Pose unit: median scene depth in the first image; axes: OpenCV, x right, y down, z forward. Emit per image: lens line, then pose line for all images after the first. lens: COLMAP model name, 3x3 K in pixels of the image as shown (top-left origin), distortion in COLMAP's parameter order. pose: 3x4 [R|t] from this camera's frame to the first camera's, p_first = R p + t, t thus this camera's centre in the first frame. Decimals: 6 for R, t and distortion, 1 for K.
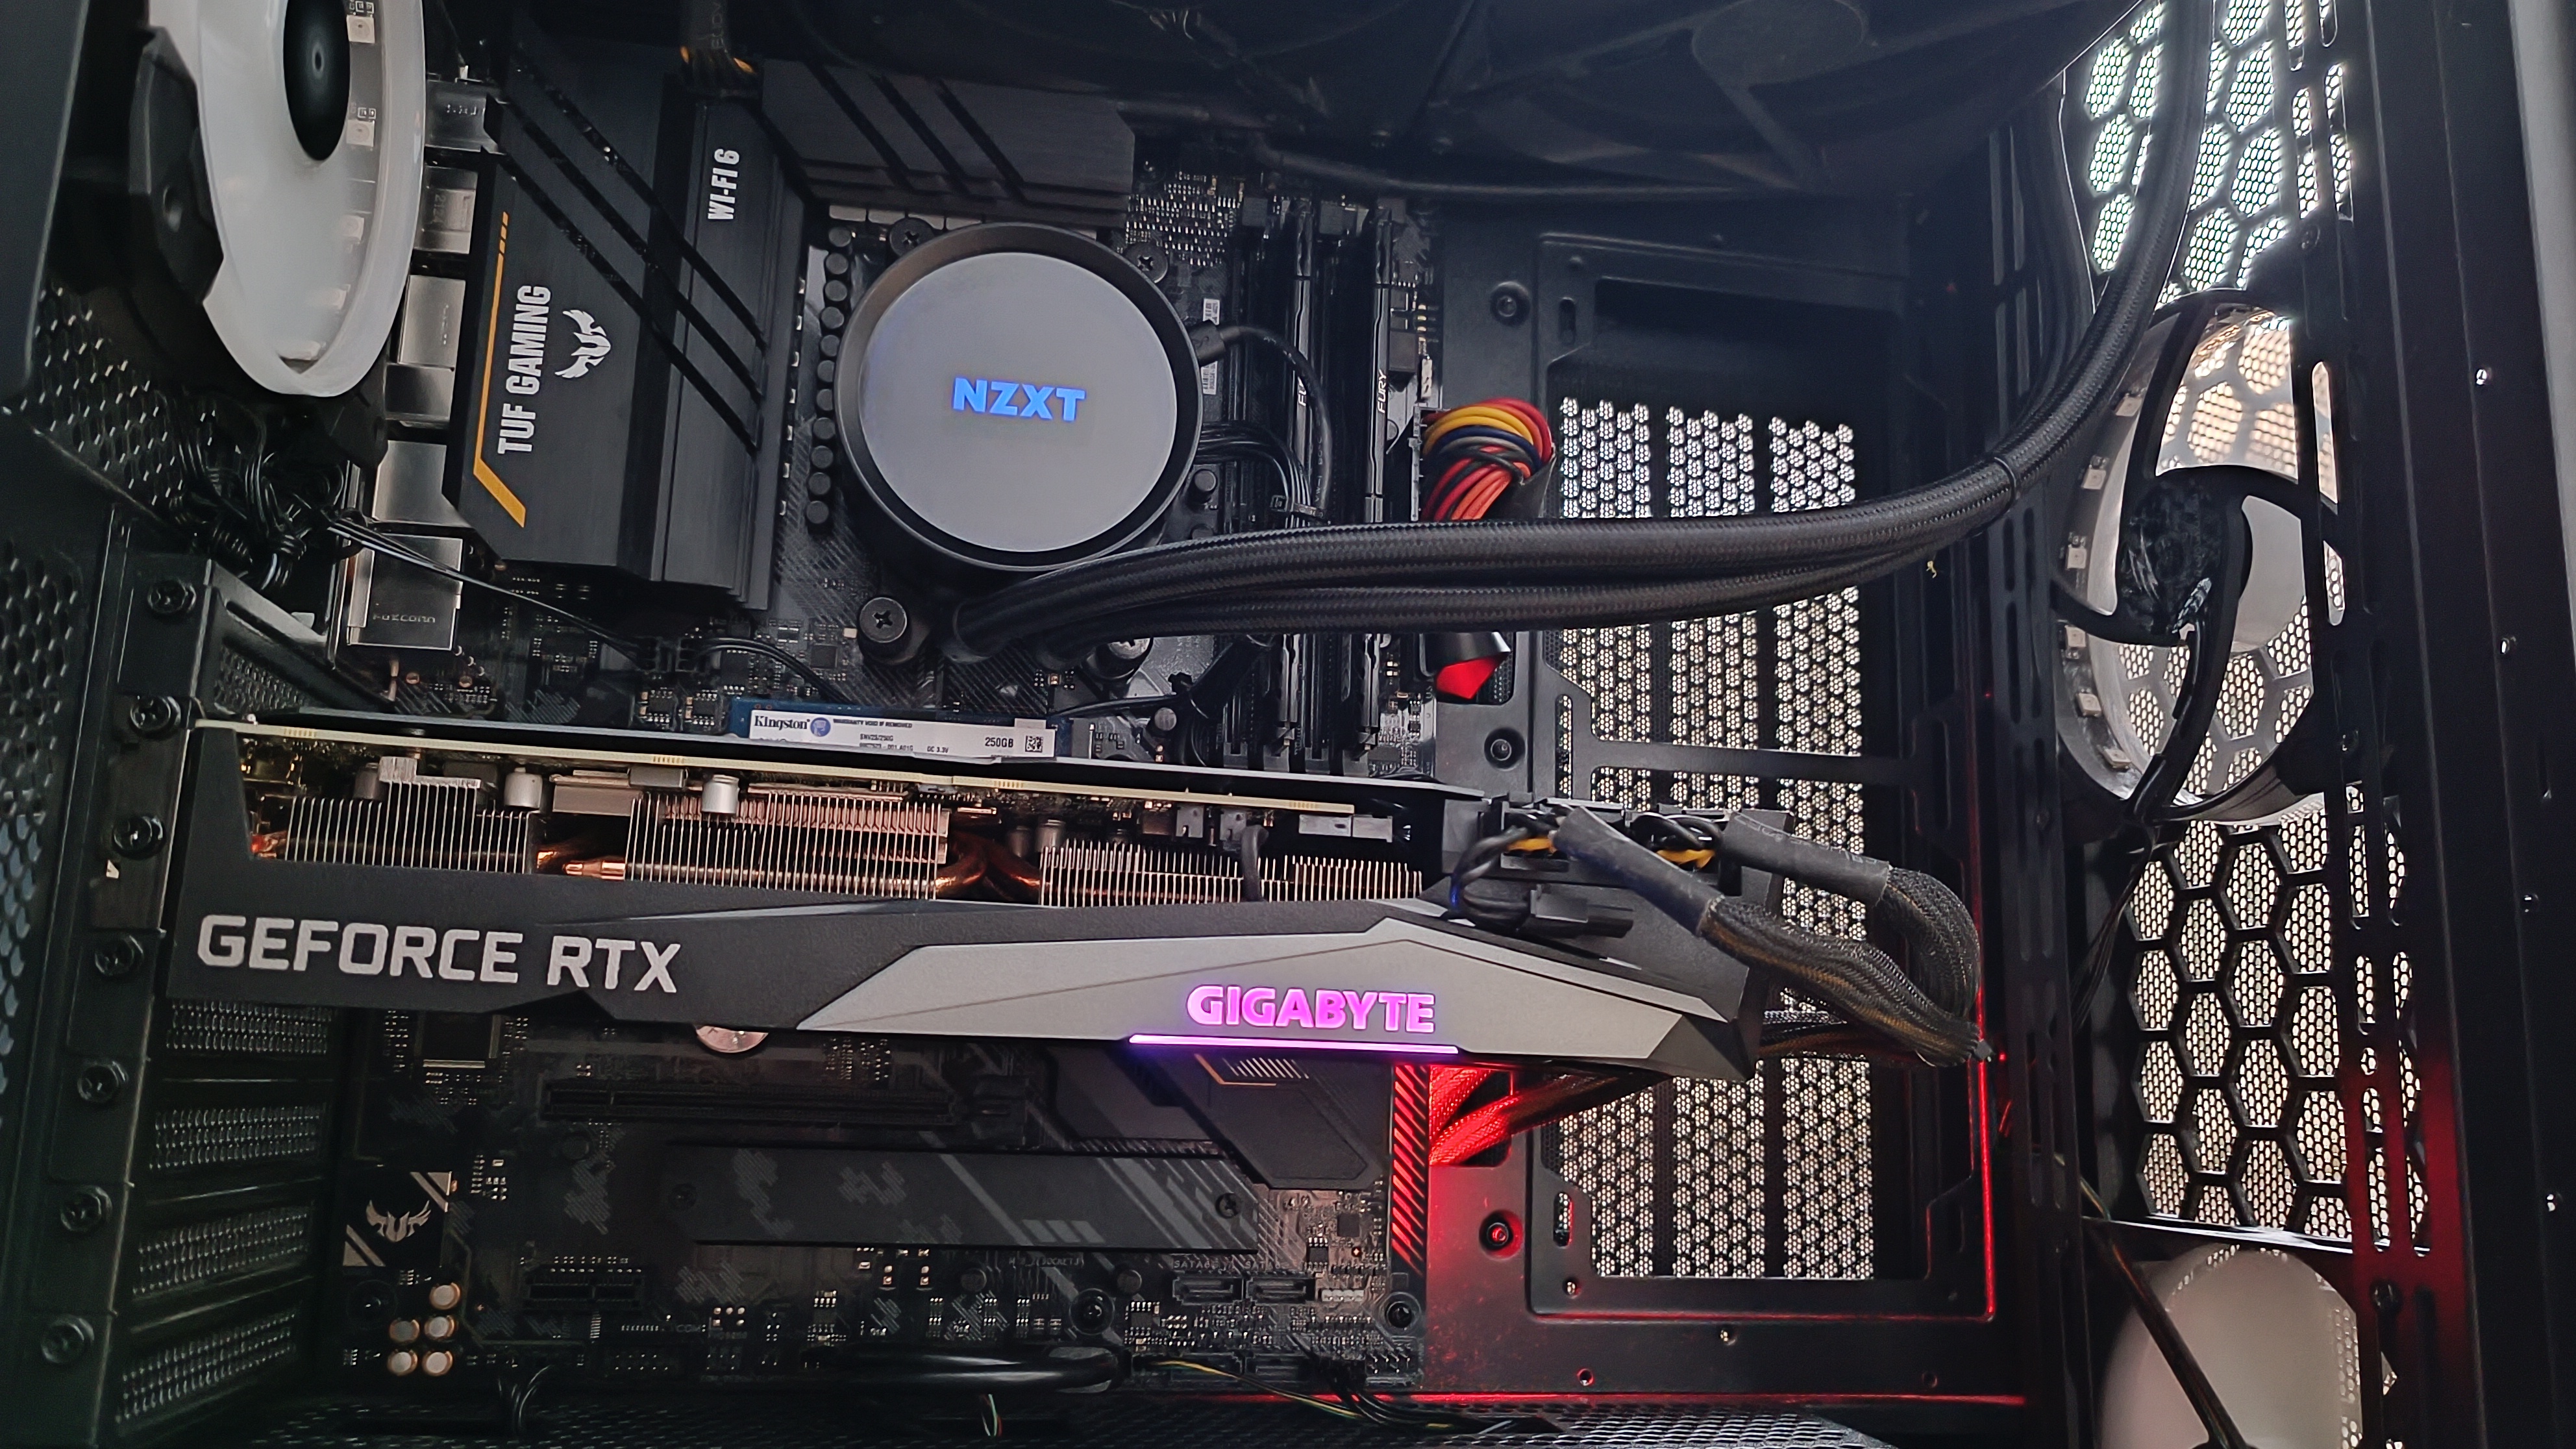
lens RADIAL K [[1930.2, 0, 1288.0], [0, 1930.2, 724.5], [0, 0, 1]] dist [0.003850, 0.003176]
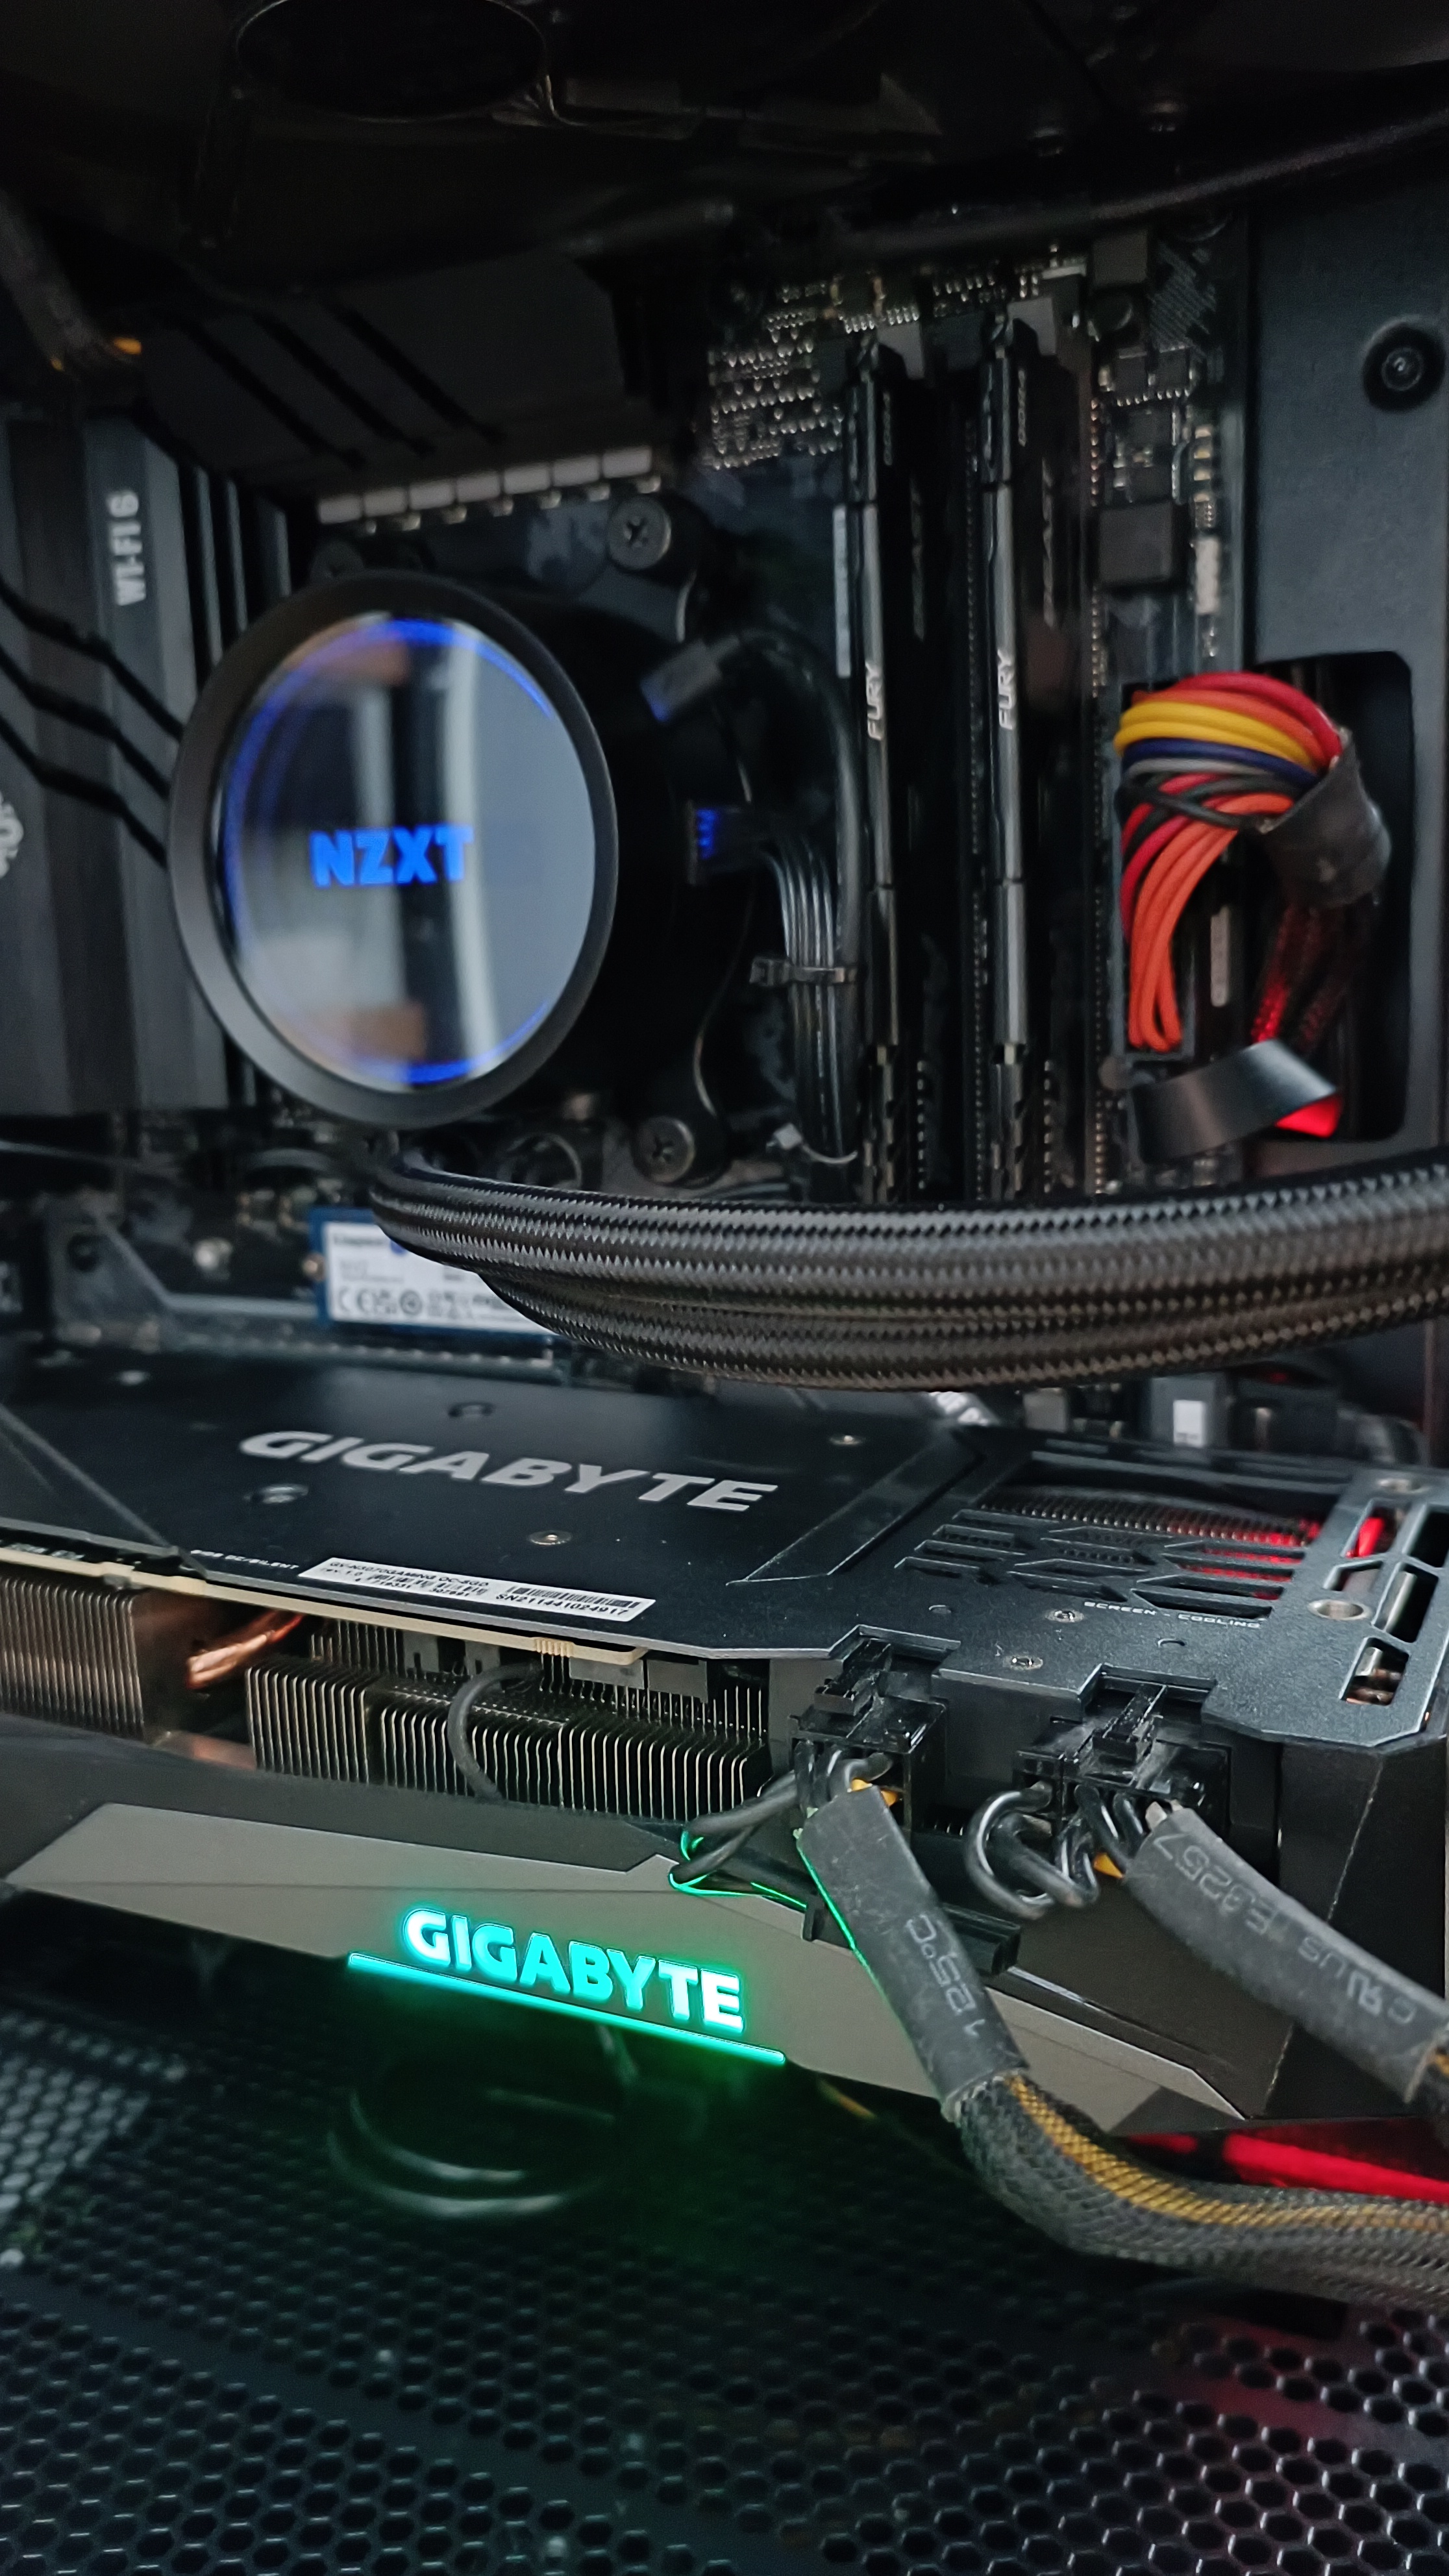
lens RADIAL K [[1930.2, 0, 724.5], [0, 1930.2, 1288.0], [0, 0, 1]] dist [0.003850, 0.003176]
pose [[0.807279, 0.046523, -0.588333, 0.335265], [0.164929, 0.939385, 0.300590, -0.198999], [0.566656, -0.339693, 0.750673, 0.483797]]
